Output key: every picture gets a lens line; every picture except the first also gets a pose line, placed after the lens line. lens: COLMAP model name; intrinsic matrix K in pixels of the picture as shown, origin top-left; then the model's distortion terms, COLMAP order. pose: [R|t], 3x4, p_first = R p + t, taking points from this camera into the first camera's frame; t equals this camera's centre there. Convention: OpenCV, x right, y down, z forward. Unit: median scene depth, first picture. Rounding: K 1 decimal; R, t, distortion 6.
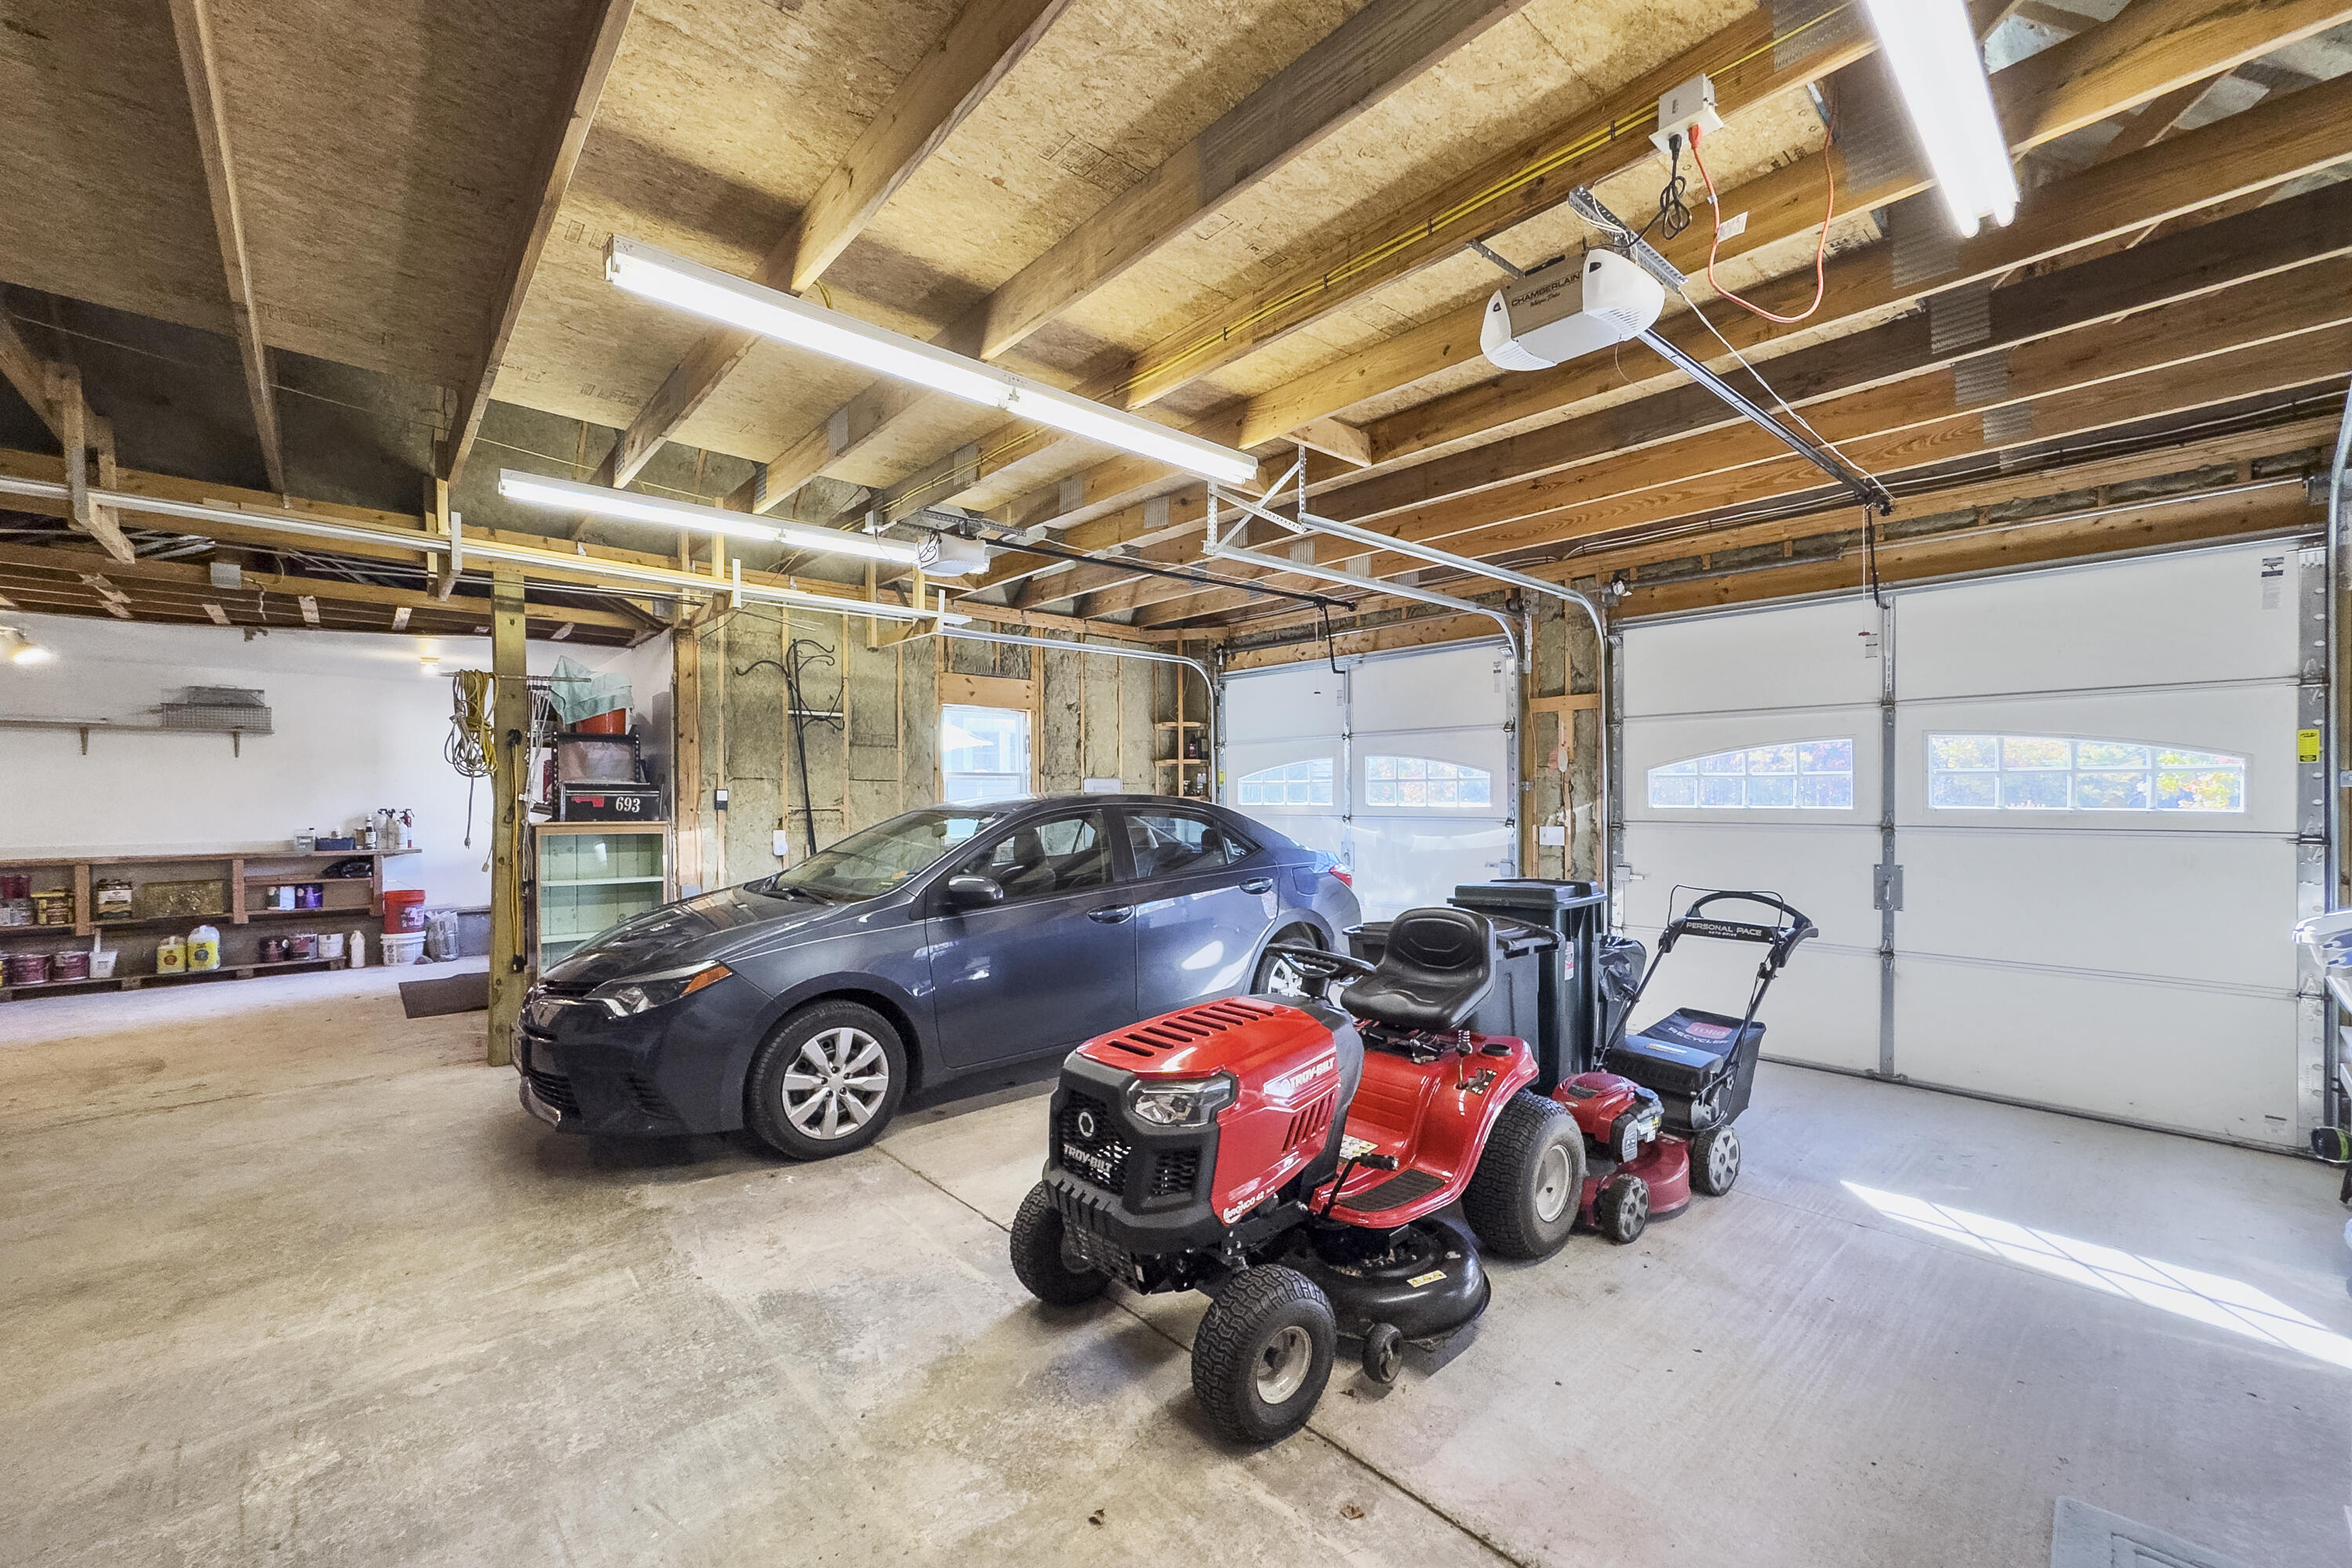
lens RADIAL K [[963.7, 0, 1176.0], [0, 963.7, 784.0], [0, 0, 1]] dist [-0.000376, -0.000097]
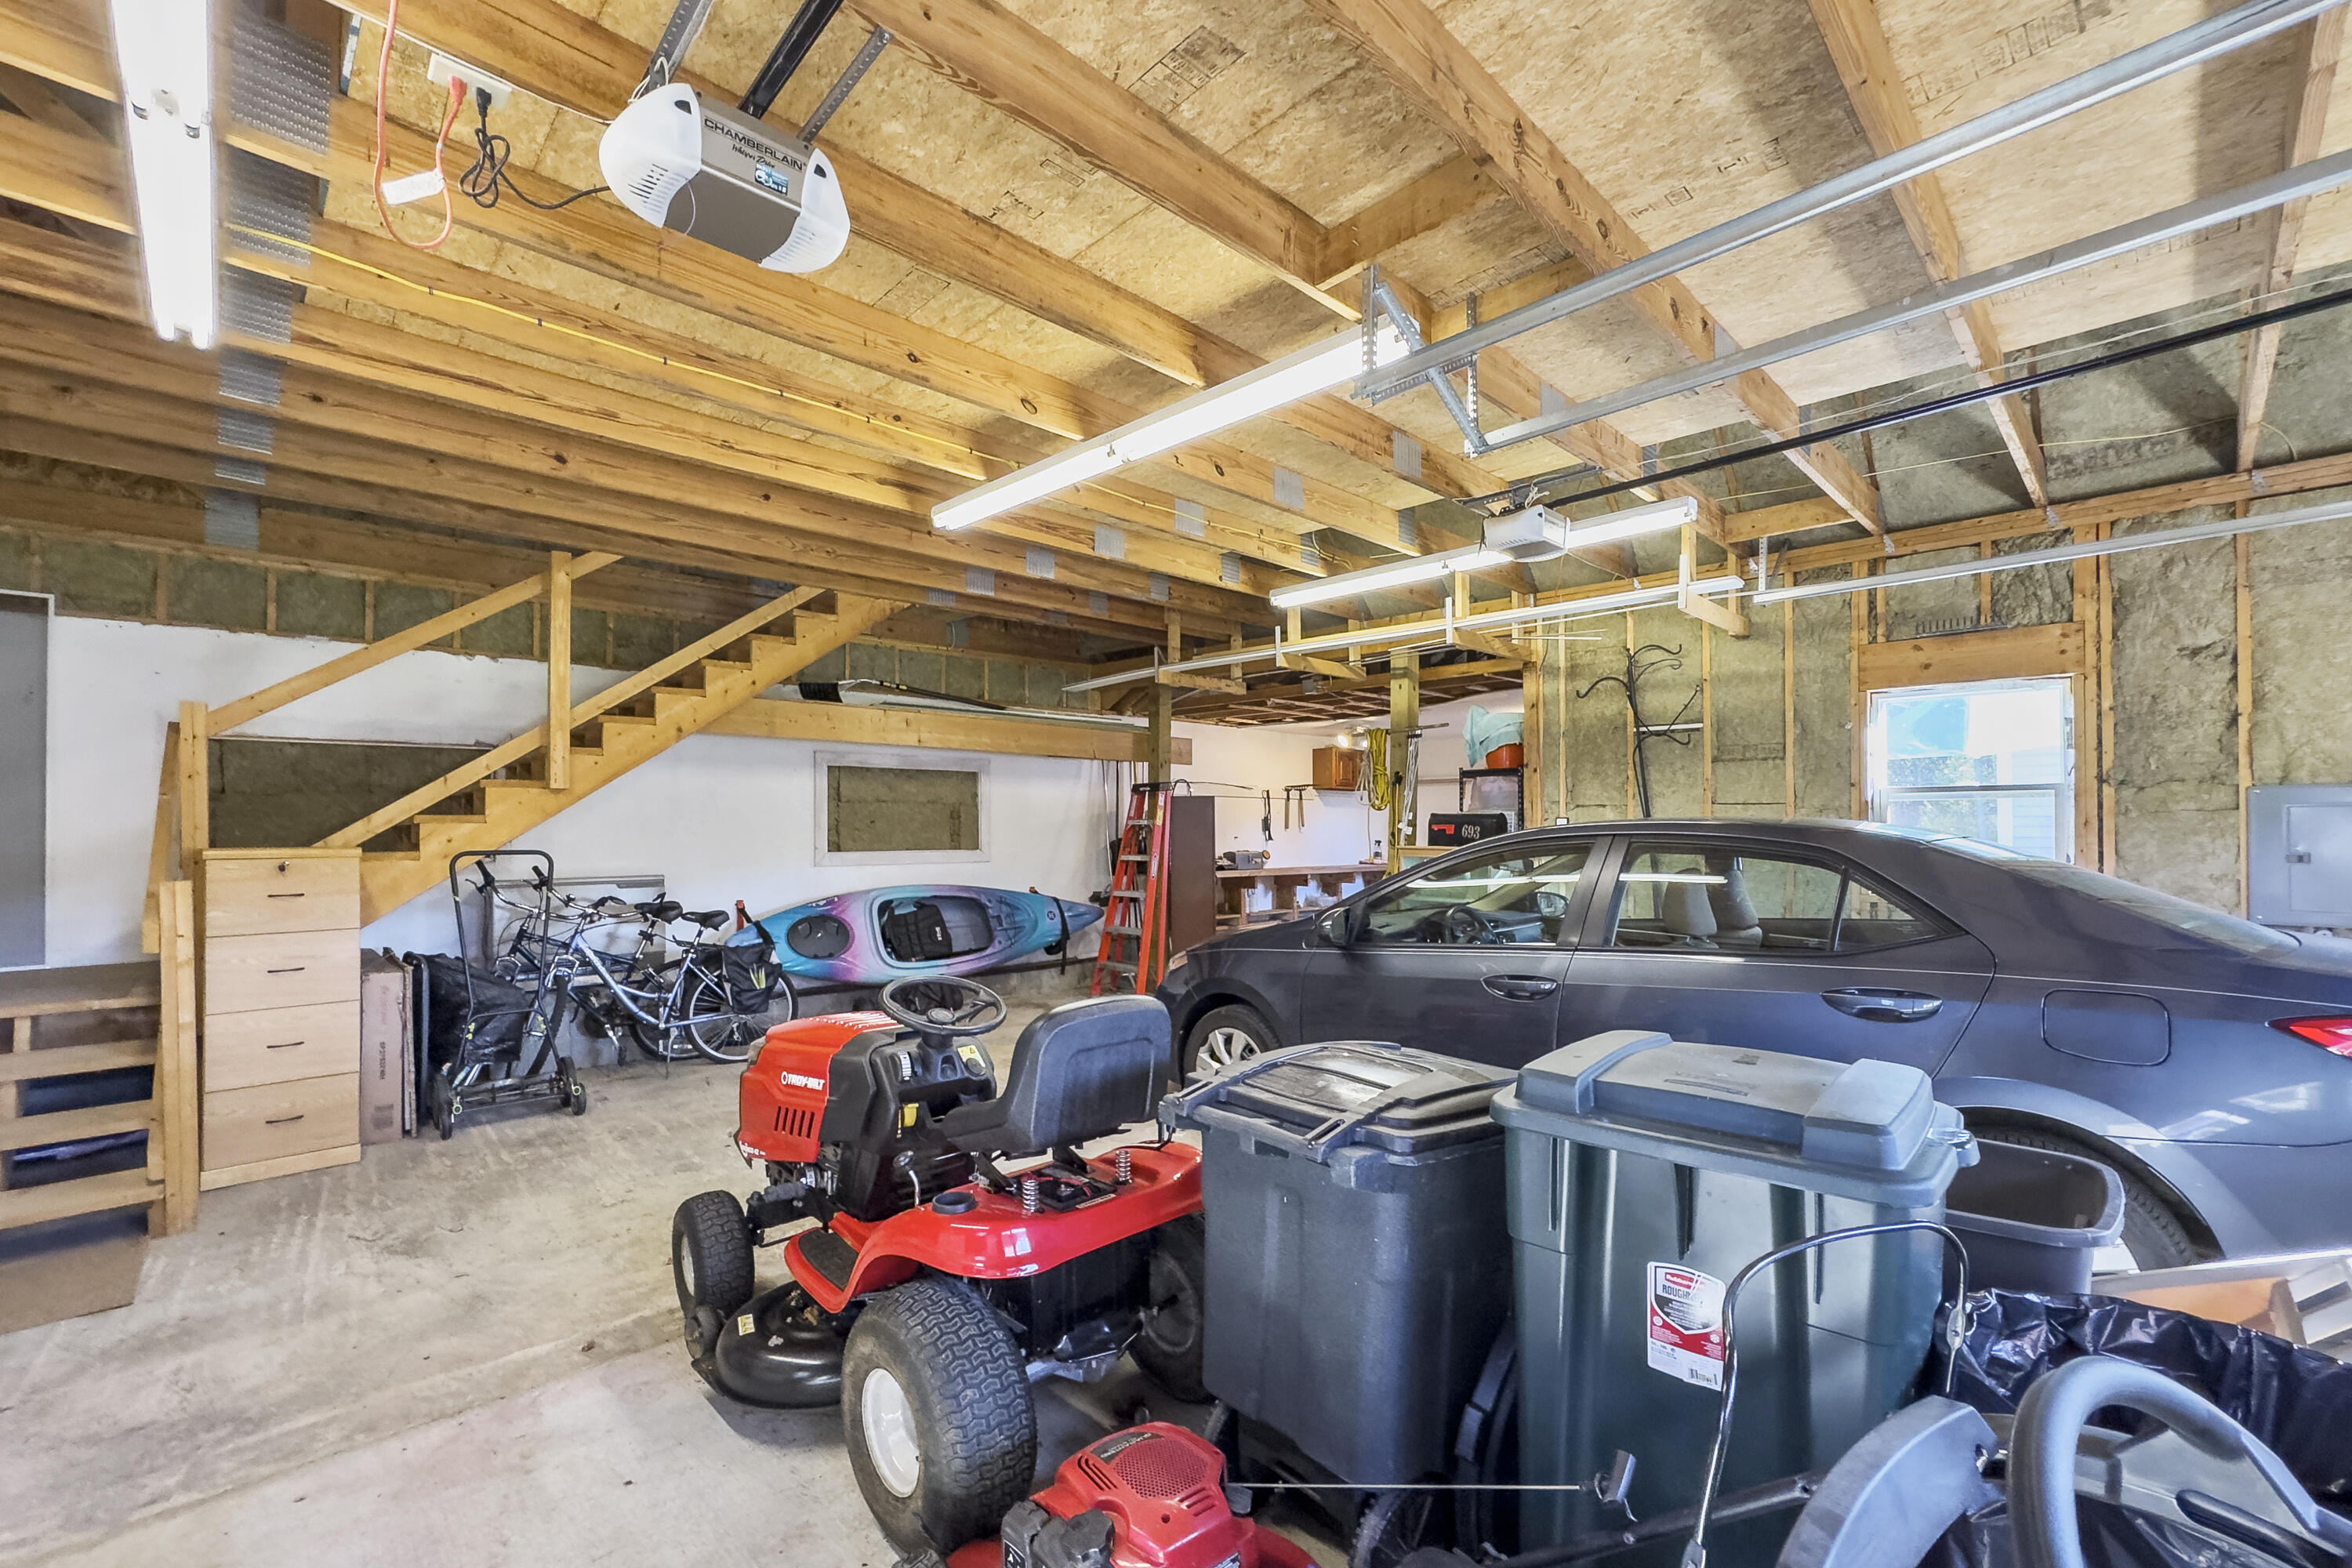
lens RADIAL K [[986.5, 0, 1175.4], [0, 986.5, 815.0], [0, 0, 1]] dist [-0.000688, -0.000056]
pose [[0.061997, -0.008776, -0.998038, 0.480715], [0.014823, 0.999859, -0.007872, 0.004858], [0.997966, -0.014306, 0.062118, 0.512119]]
